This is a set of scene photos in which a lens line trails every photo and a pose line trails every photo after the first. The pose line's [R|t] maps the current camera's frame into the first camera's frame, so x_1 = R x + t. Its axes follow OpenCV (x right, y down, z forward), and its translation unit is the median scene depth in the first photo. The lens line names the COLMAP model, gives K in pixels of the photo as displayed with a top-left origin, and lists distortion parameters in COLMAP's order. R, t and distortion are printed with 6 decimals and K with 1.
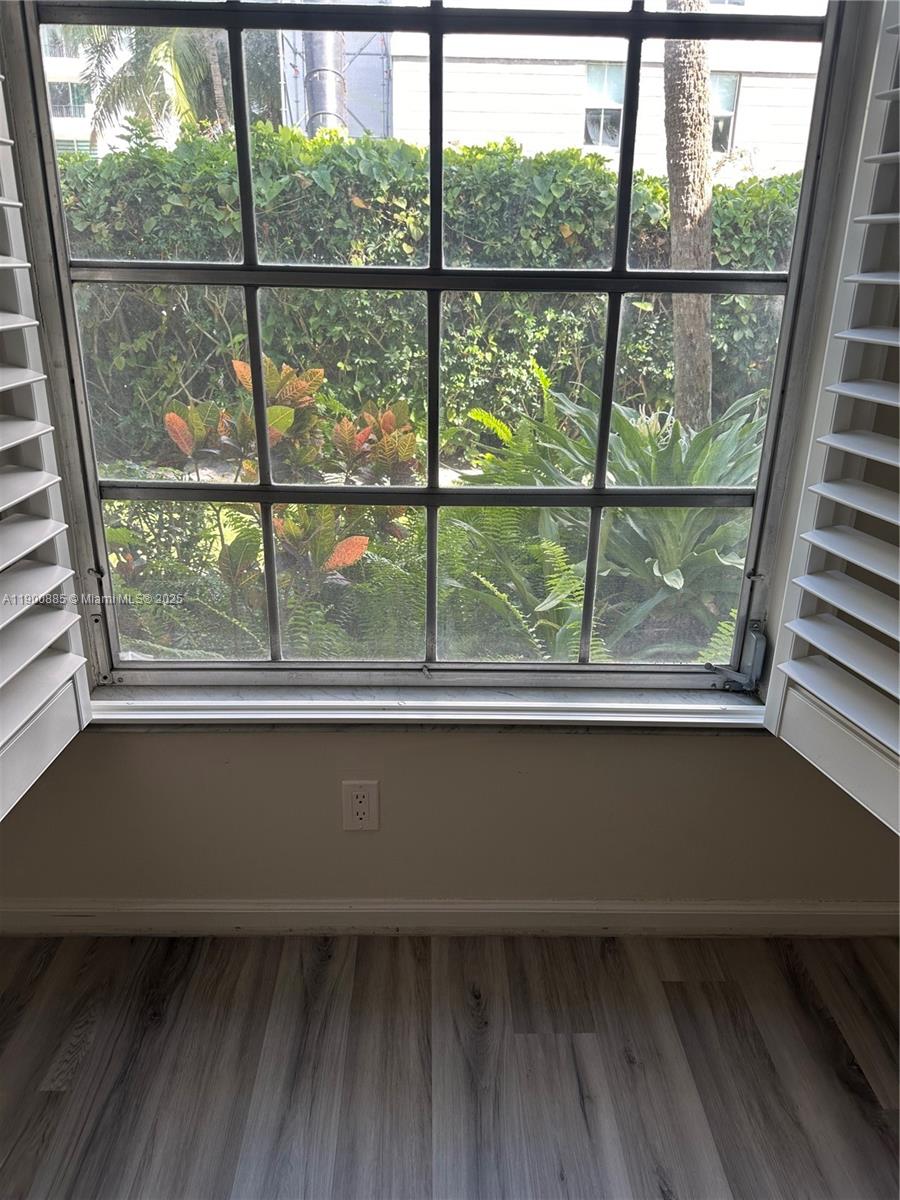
lens RADIAL K [[849.7, 0, 450.0], [0, 849.7, 600.0], [0, 0, 1]] dist [-0.008574, -0.004564]
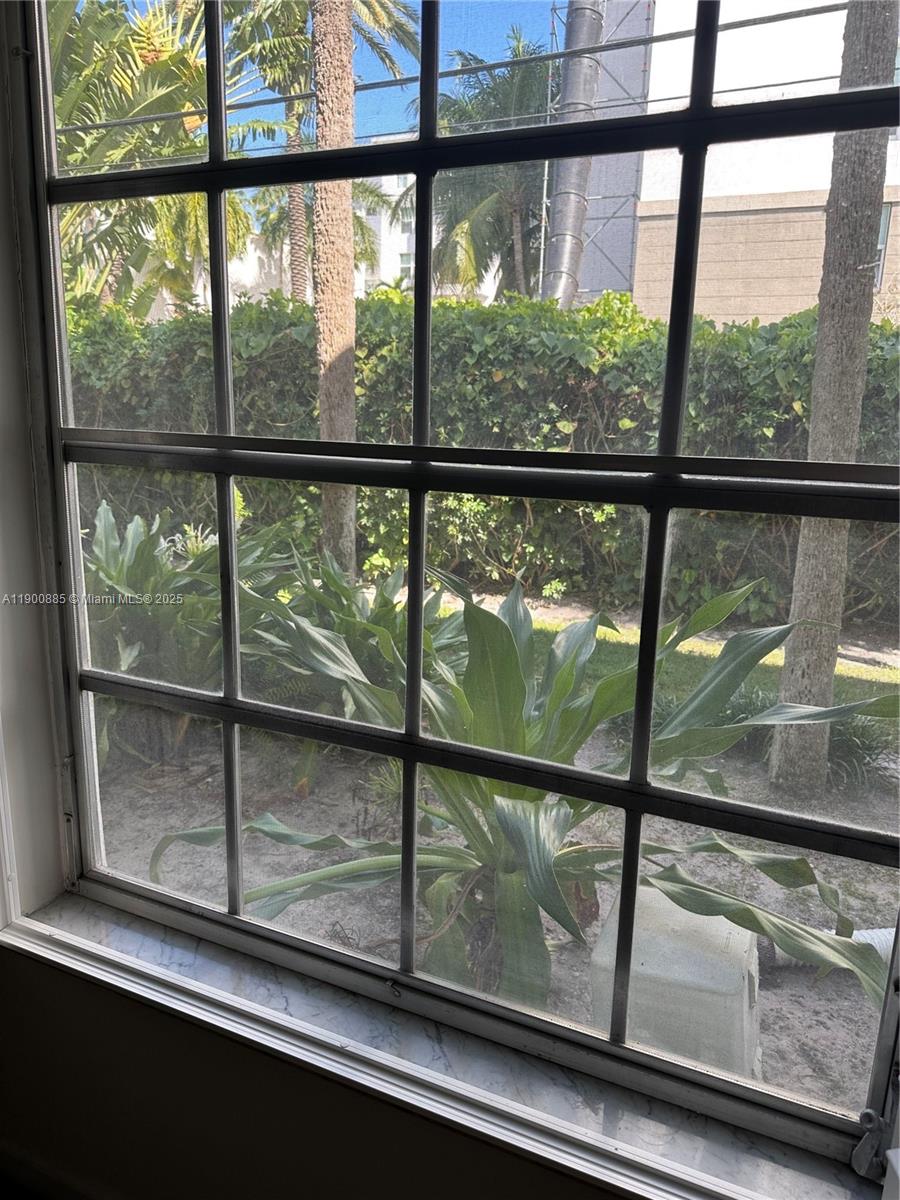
lens RADIAL K [[832.2, 0, 450.0], [0, 832.2, 600.0], [0, 0, 1]] dist [0.054890, -0.000748]
pose [[0.903842, 0.107073, -0.414253, 0.545552], [-0.167685, 0.979375, -0.112724, -0.034410], [0.393640, 0.171349, 0.903154, 0.084067]]
